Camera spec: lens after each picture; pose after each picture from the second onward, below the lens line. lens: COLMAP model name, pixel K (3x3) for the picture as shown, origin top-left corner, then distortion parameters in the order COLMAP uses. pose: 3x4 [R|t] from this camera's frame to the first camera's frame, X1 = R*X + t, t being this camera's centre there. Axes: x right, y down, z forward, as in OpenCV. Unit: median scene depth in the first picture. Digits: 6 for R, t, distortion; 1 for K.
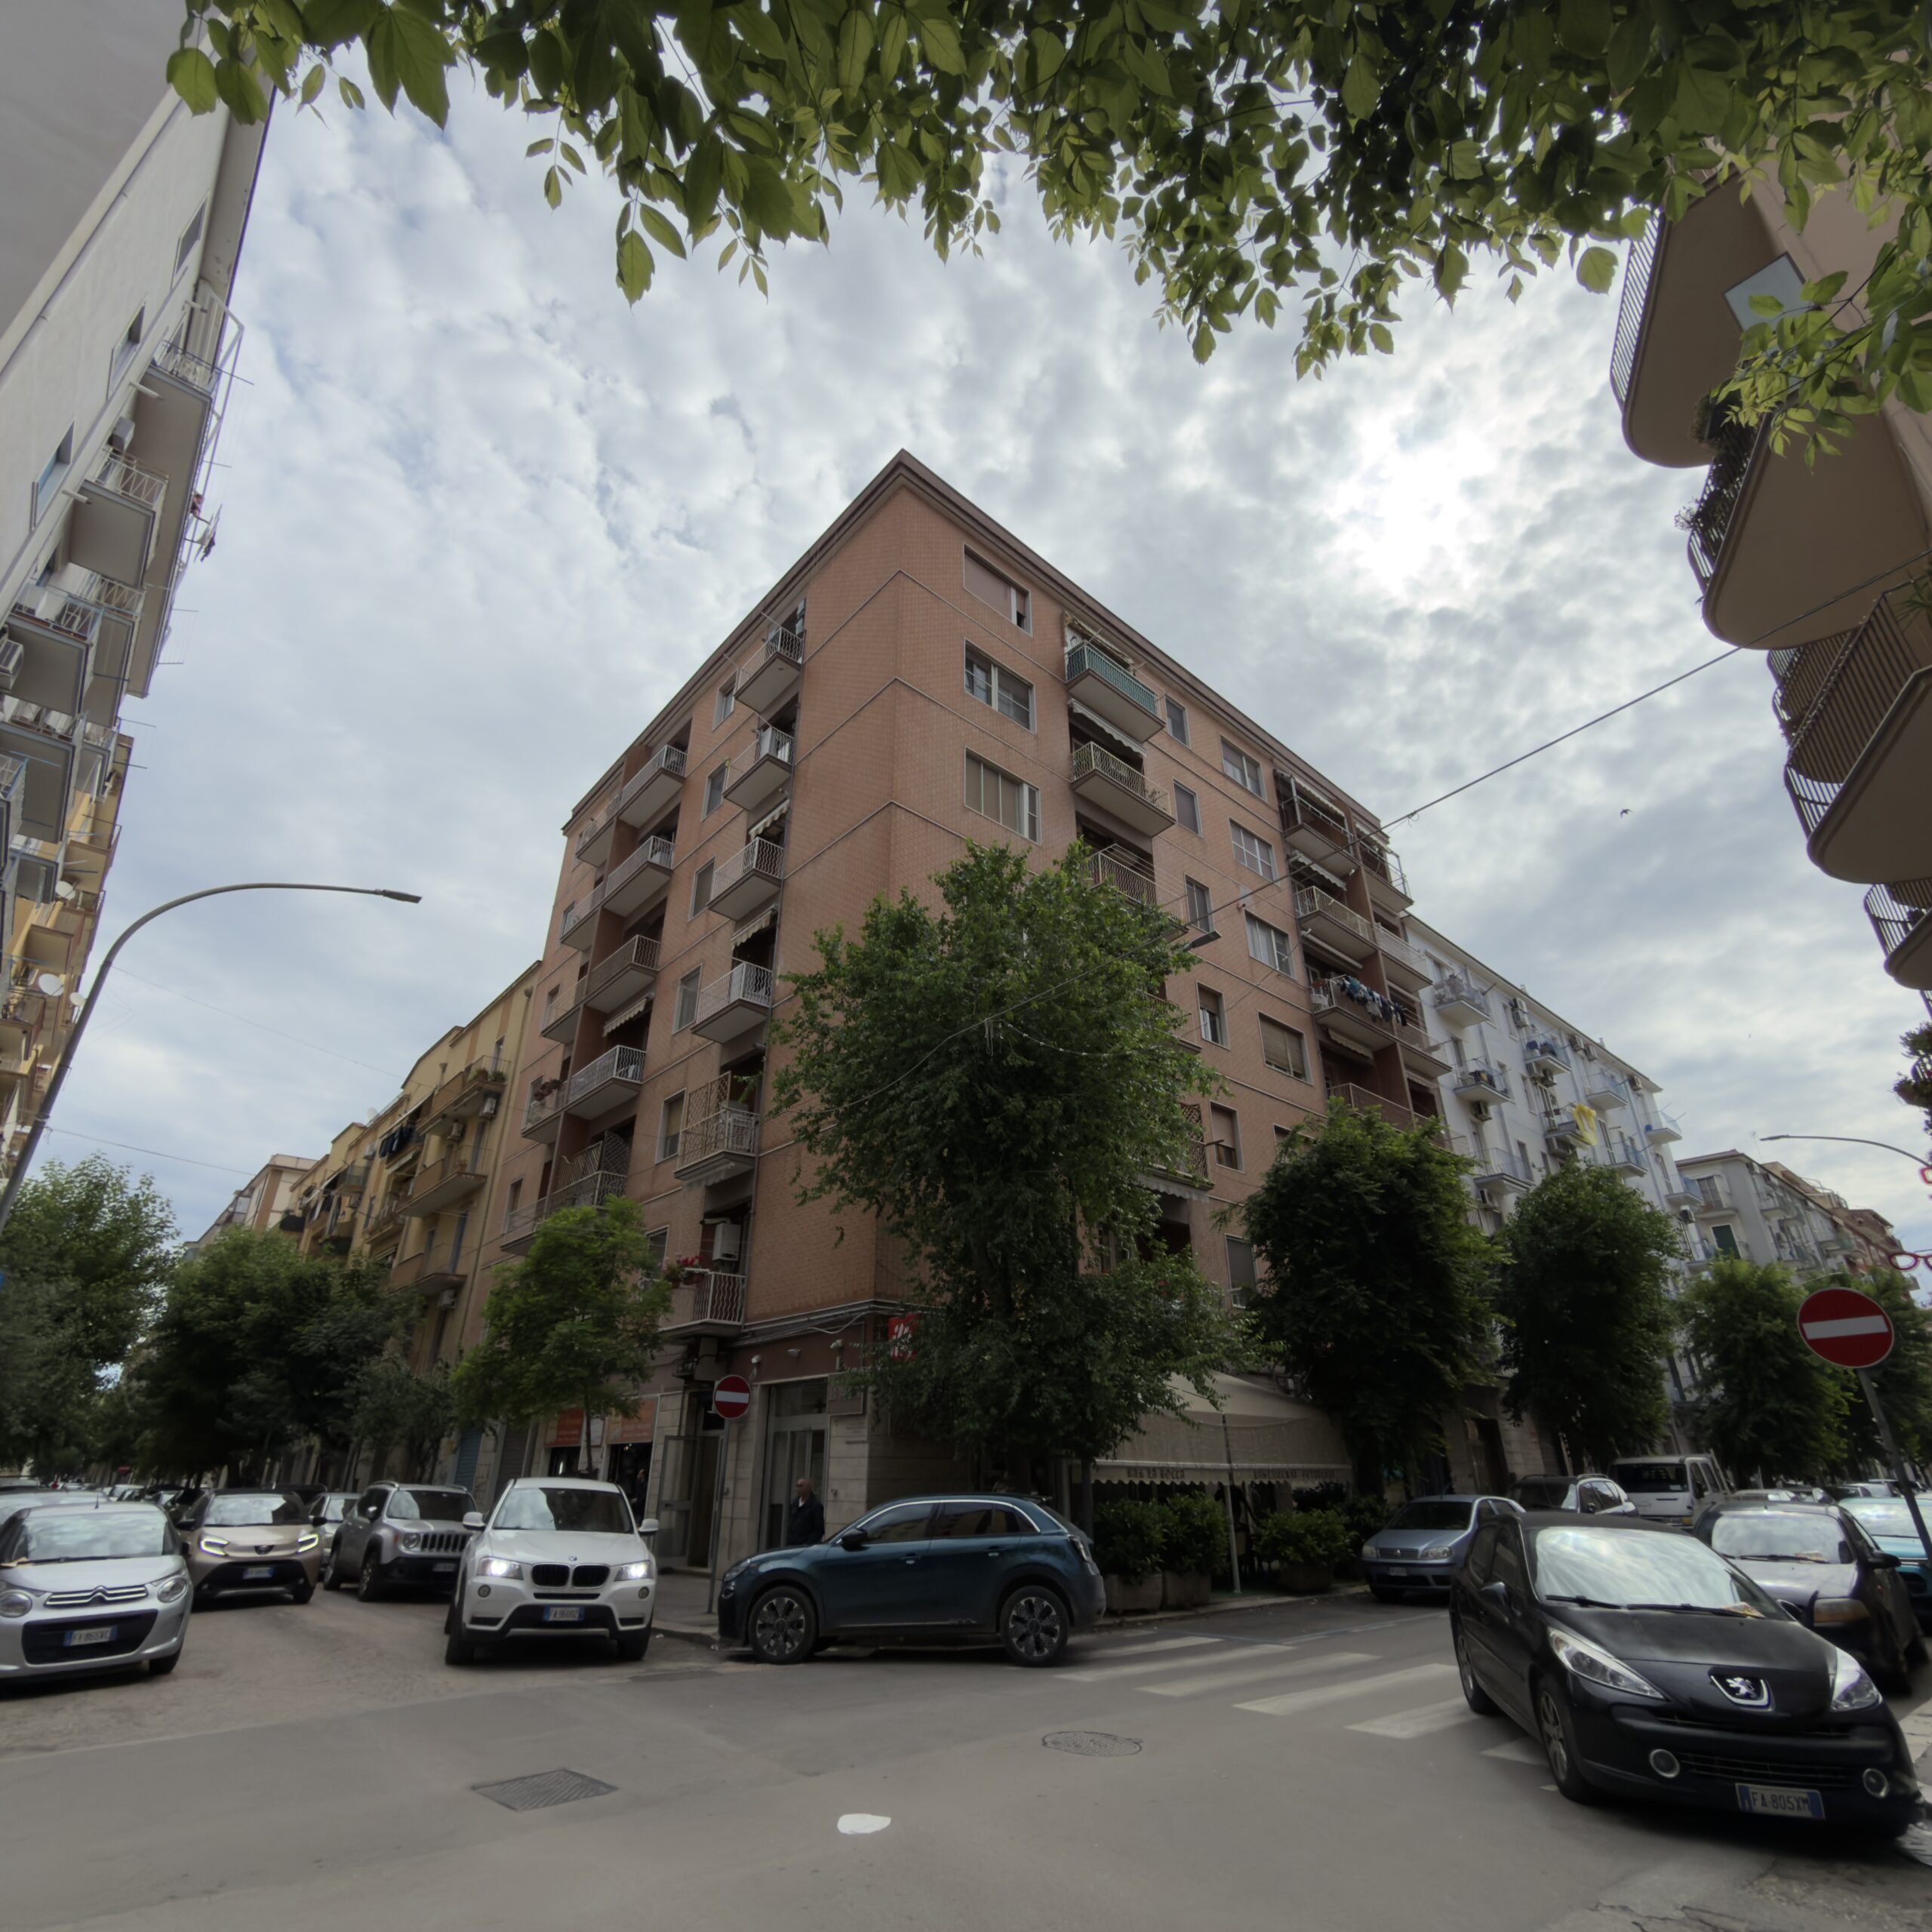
lens RADIAL K [[1021.8, 0, 967.9], [0, 1021.8, 972.5], [0, 0, 1]] dist [0.004917, -0.001563]
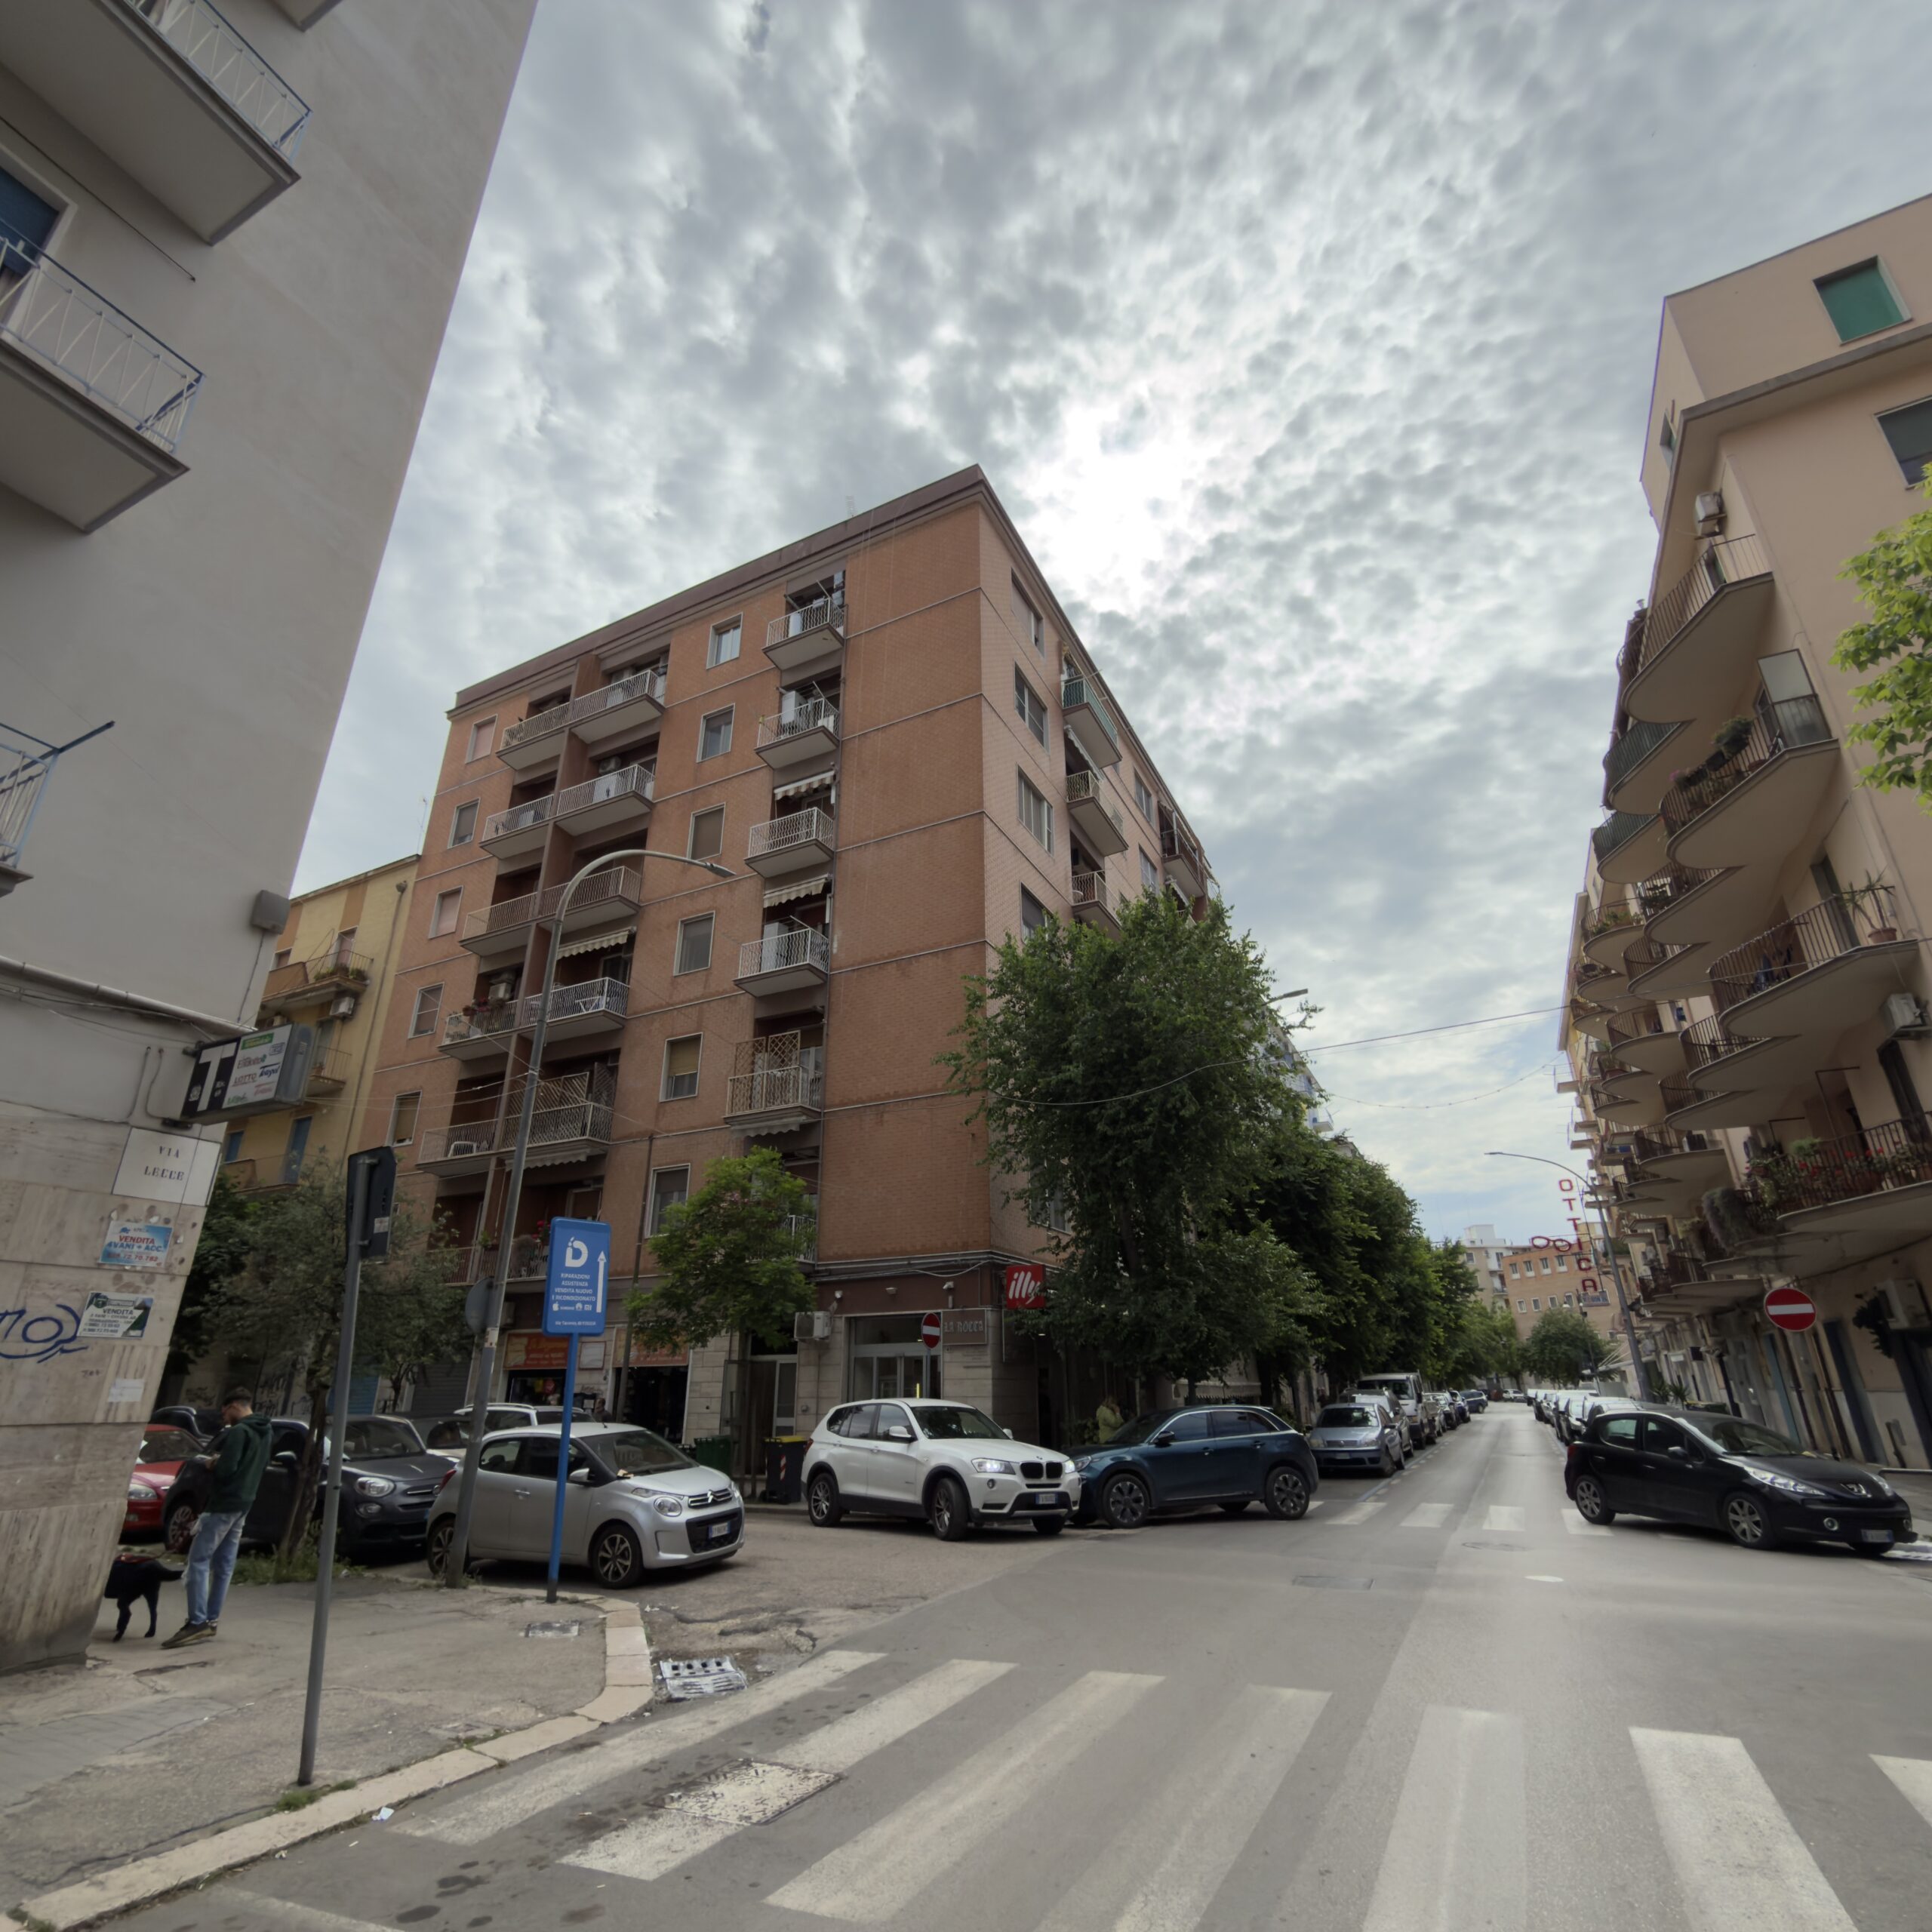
lens RADIAL K [[1021.8, 0, 964.8], [0, 1021.8, 970.4], [0, 0, 1]] dist [0.004917, -0.001563]
pose [[0.931420, 0.129641, 0.340075, -0.510879], [-0.152316, 0.987492, 0.040728, -0.041694], [-0.330541, -0.089734, 0.939516, -0.071777]]
